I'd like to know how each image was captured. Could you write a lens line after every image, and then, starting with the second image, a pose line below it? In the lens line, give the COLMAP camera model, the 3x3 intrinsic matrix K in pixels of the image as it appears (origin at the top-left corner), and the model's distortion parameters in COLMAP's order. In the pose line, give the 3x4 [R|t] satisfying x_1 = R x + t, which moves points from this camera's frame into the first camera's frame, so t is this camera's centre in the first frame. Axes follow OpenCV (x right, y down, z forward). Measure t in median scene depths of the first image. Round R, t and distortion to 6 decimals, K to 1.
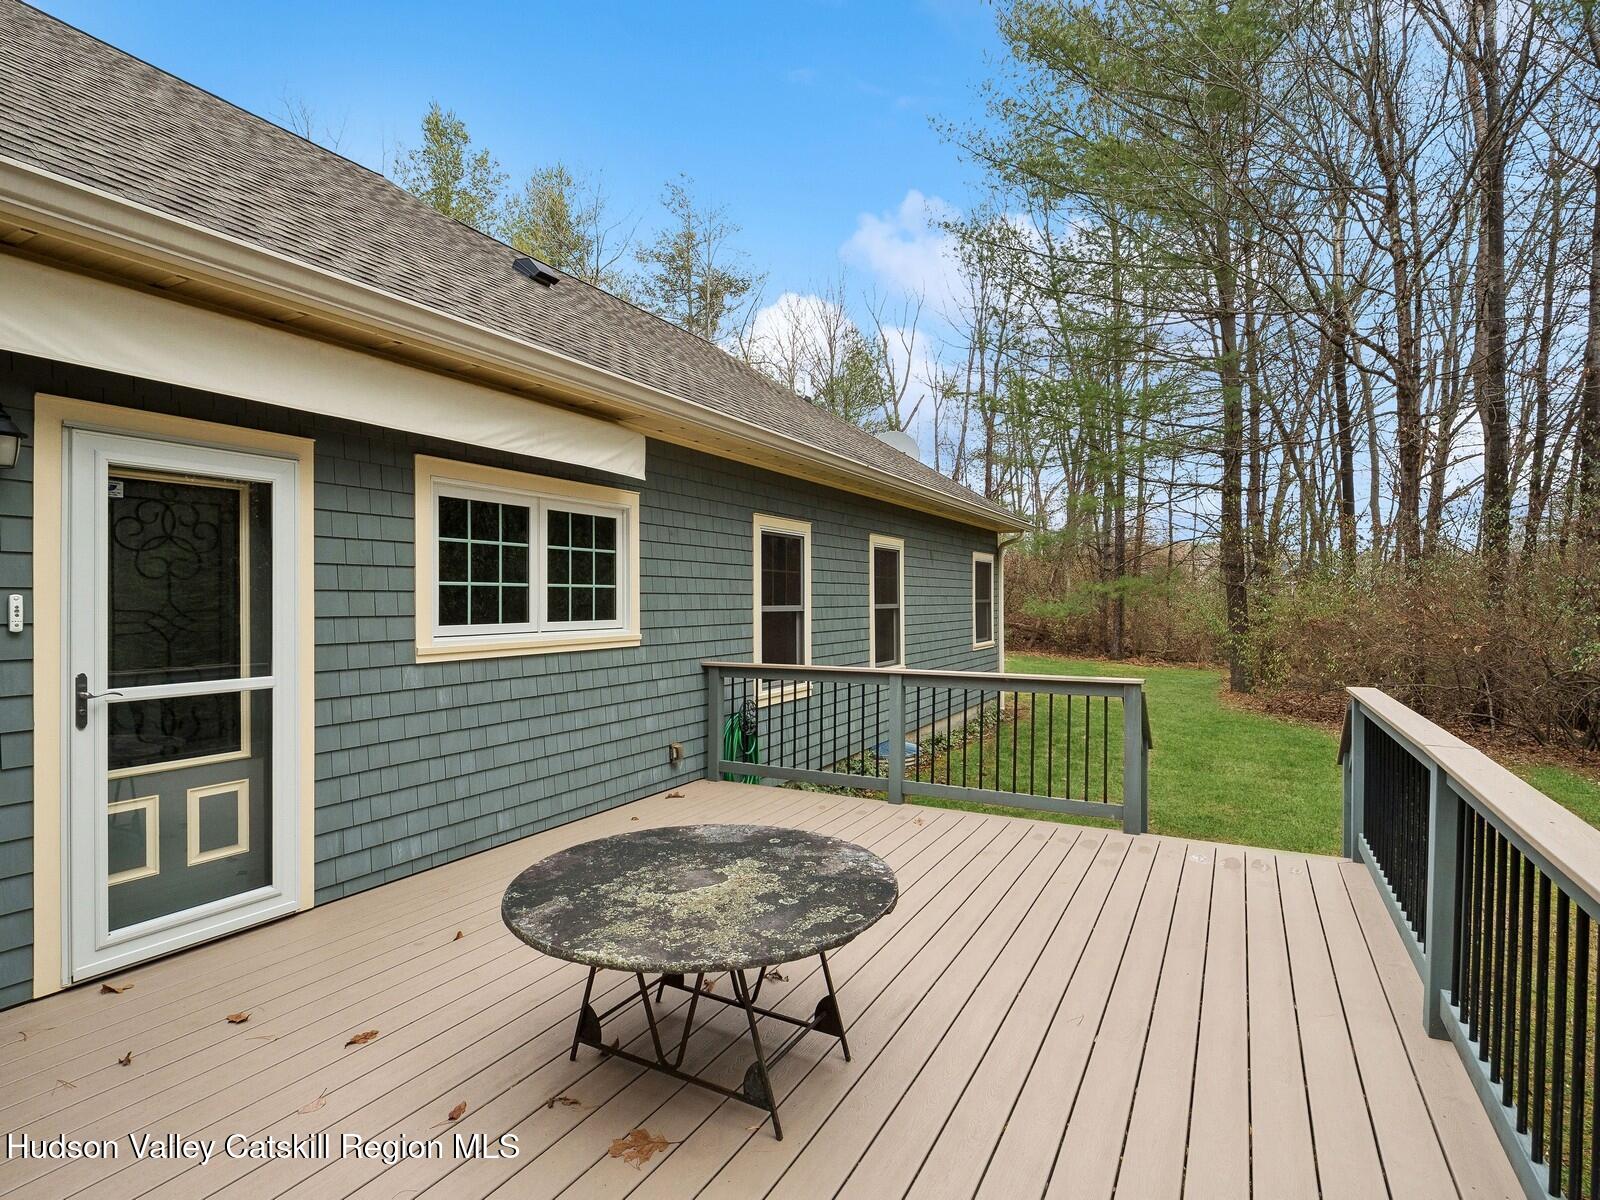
lens RADIAL K [[780.6, 0, 789.3], [0, 780.6, 612.6], [0, 0, 1]] dist [-0.003802, -0.004021]
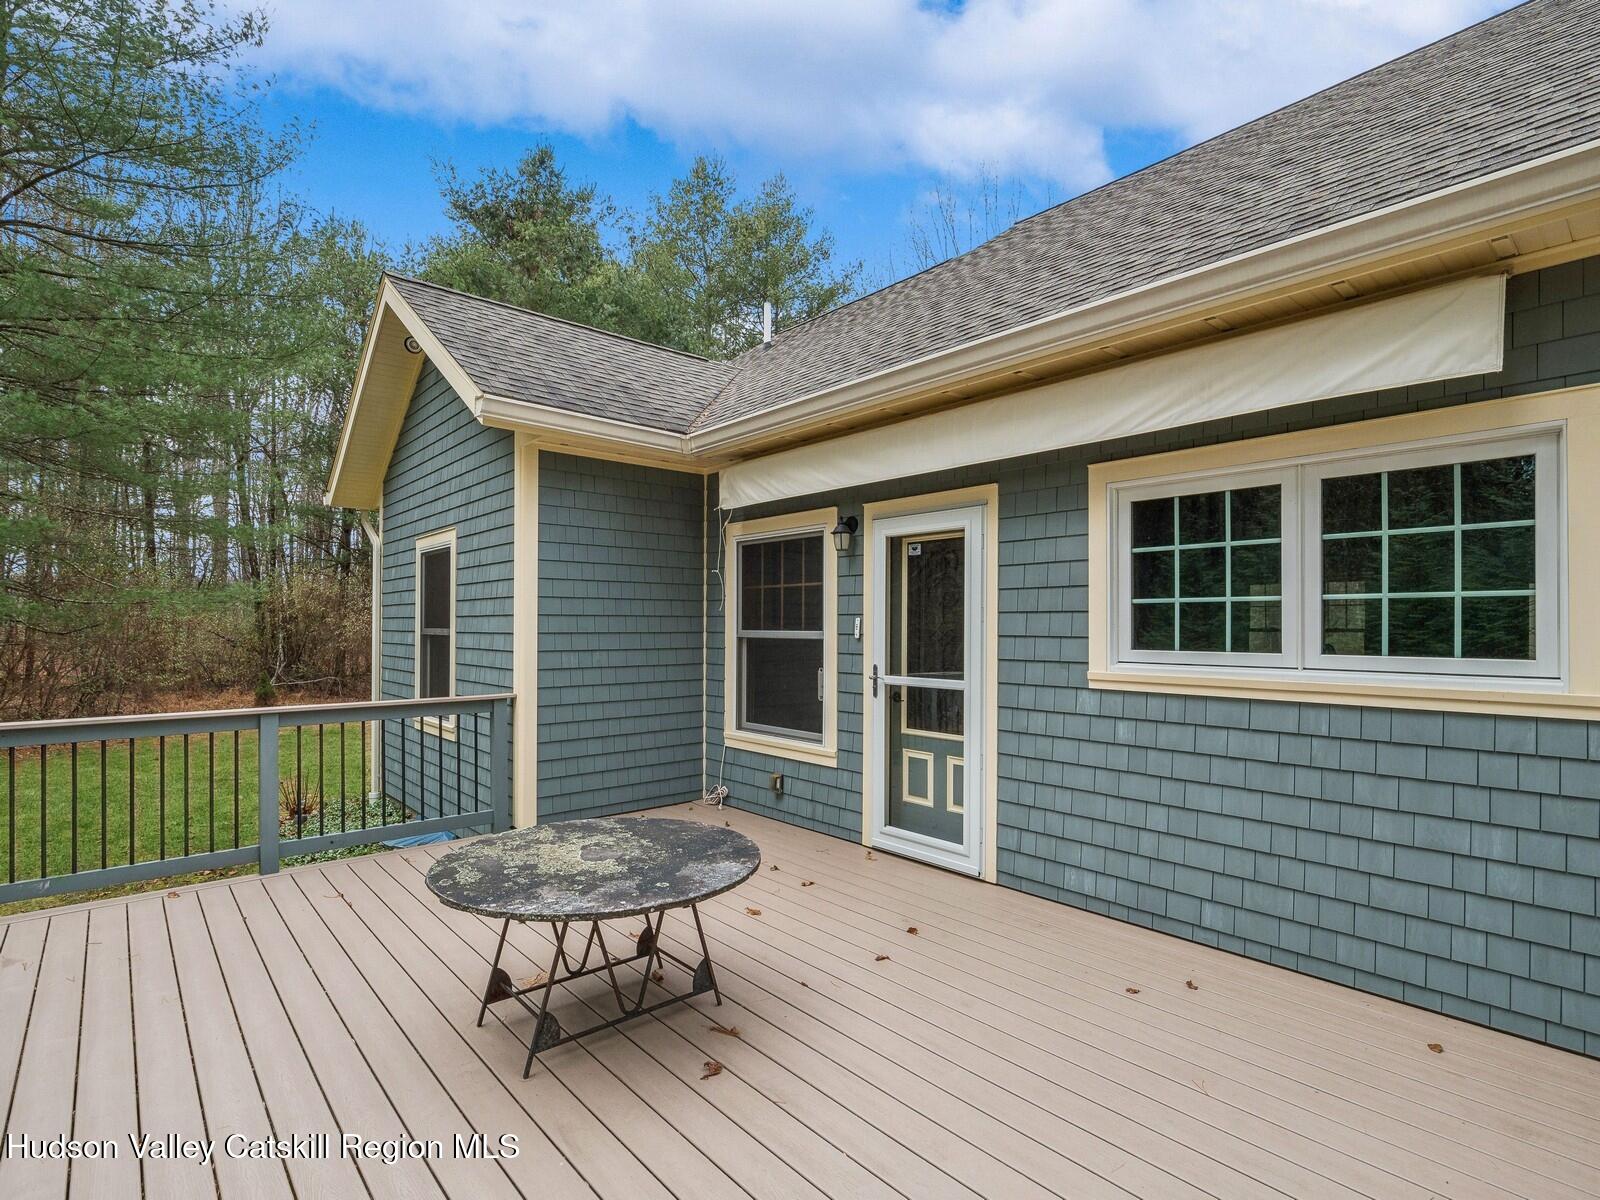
lens RADIAL K [[780.6, 0, 768.8], [0, 780.6, 625.2], [0, 0, 1]] dist [-0.003802, -0.004021]
pose [[-0.339403, 0.008101, -0.940606, 0.516153], [-0.011554, 0.999852, 0.012780, -0.017233], [0.940570, 0.015206, -0.339259, 0.917842]]
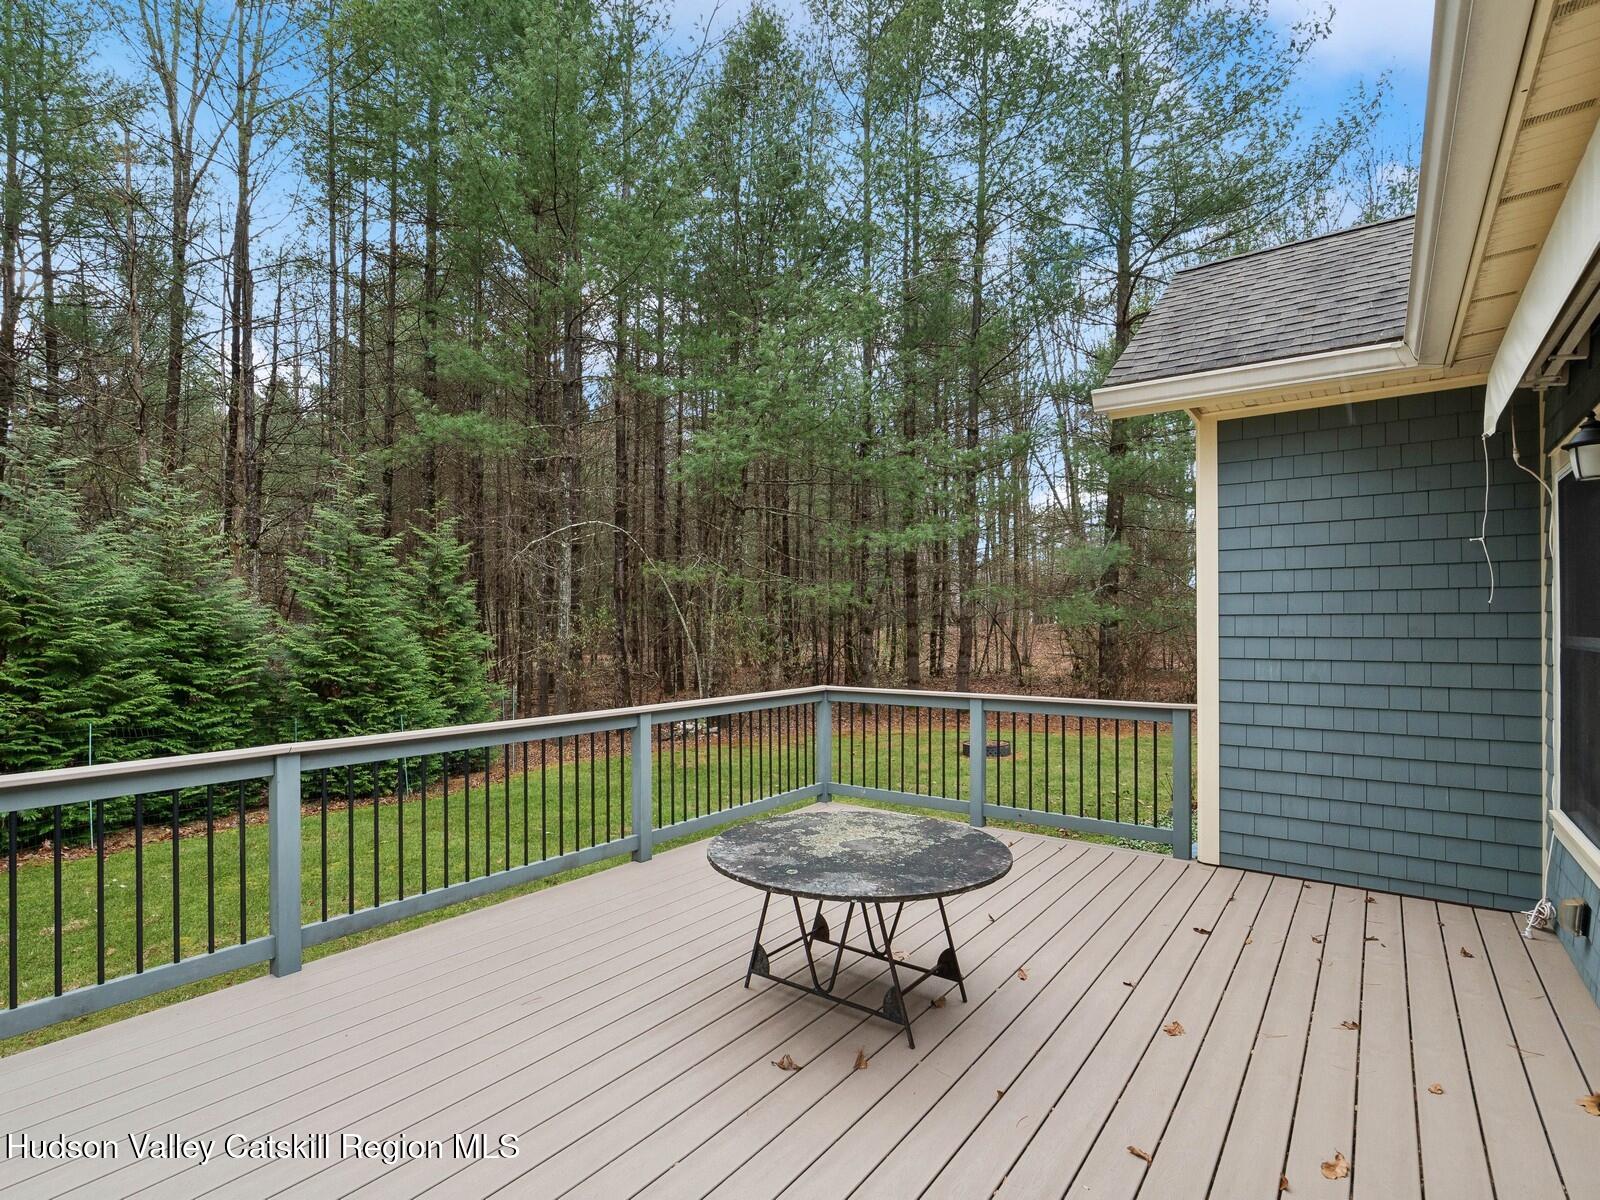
lens RADIAL K [[780.6, 0, 801.9], [0, 780.6, 608.3], [0, 0, 1]] dist [-0.003802, -0.004021]
pose [[-0.992373, 0.015907, 0.122241, -0.101330], [0.014611, 0.999827, -0.011491, -0.019594], [-0.122402, -0.009617, -0.992434, 1.277719]]
